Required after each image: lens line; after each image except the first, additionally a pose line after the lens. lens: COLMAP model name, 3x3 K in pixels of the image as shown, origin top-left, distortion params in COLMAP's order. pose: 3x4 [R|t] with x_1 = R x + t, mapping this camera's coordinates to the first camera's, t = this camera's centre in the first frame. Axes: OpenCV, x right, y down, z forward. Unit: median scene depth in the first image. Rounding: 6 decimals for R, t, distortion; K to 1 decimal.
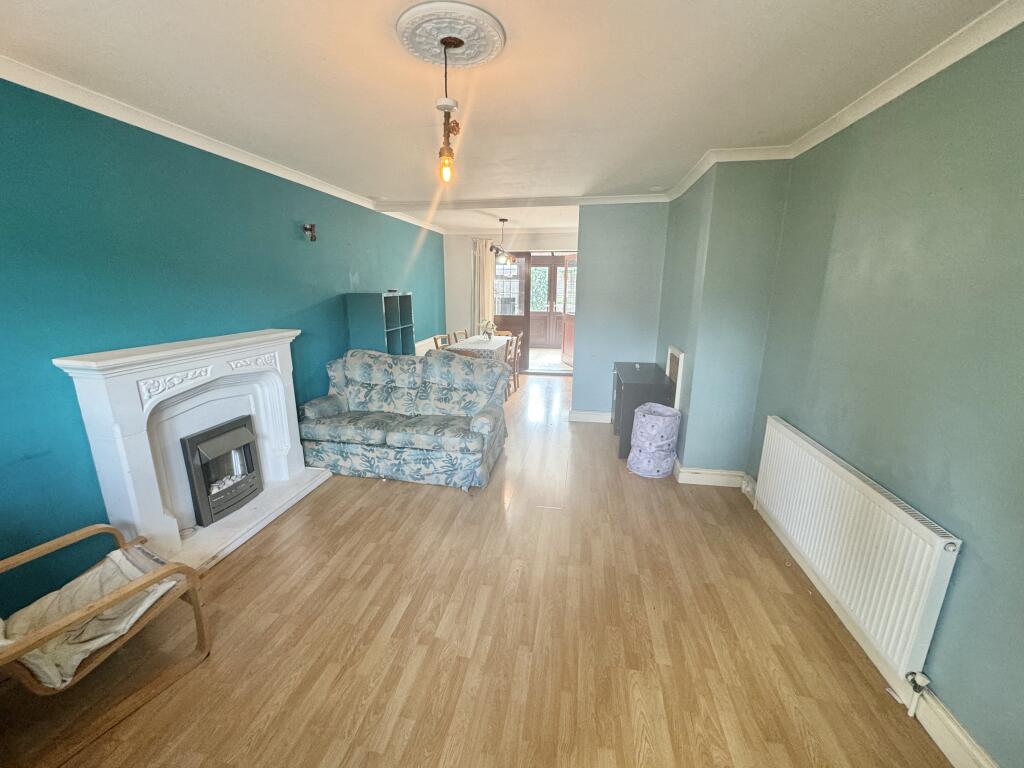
lens RADIAL K [[410.2, 0, 508.8], [0, 410.2, 386.1], [0, 0, 1]] dist [-0.000179, -0.000036]
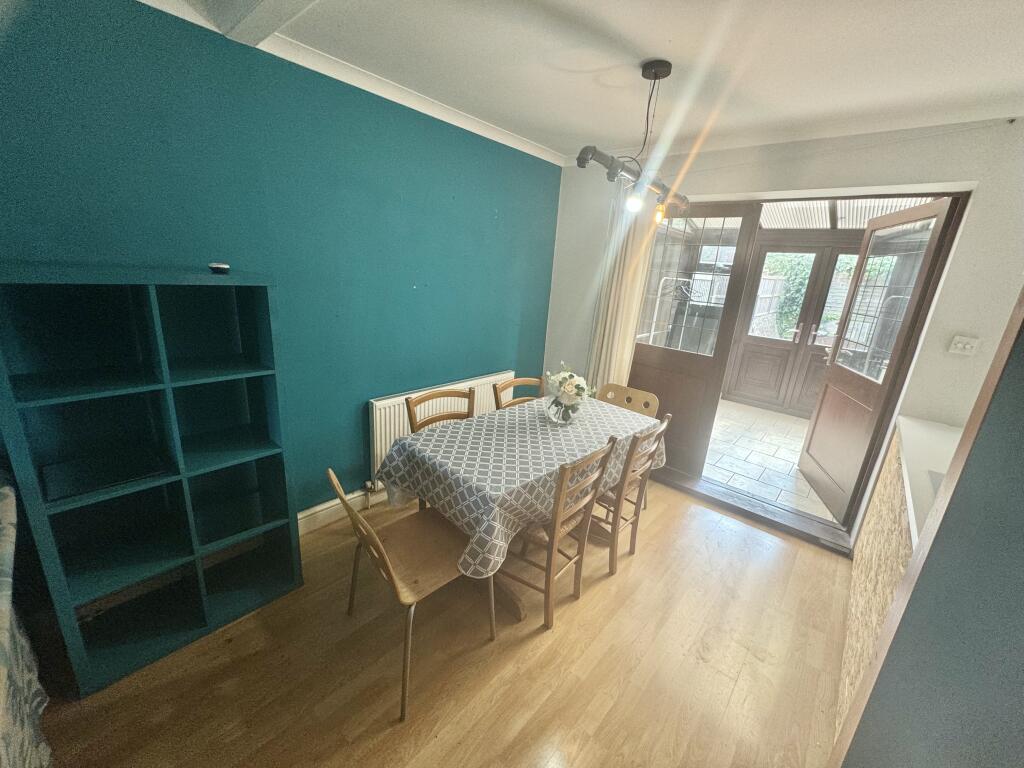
lens RADIAL K [[410.2, 0, 514.8], [0, 410.2, 379.8], [0, 0, 1]] dist [-0.000179, -0.000036]
pose [[0.855618, 0.209573, -0.473284, 0.053394], [-0.198834, 0.977289, 0.073291, -0.112814], [0.477895, 0.031396, 0.877856, 0.424878]]
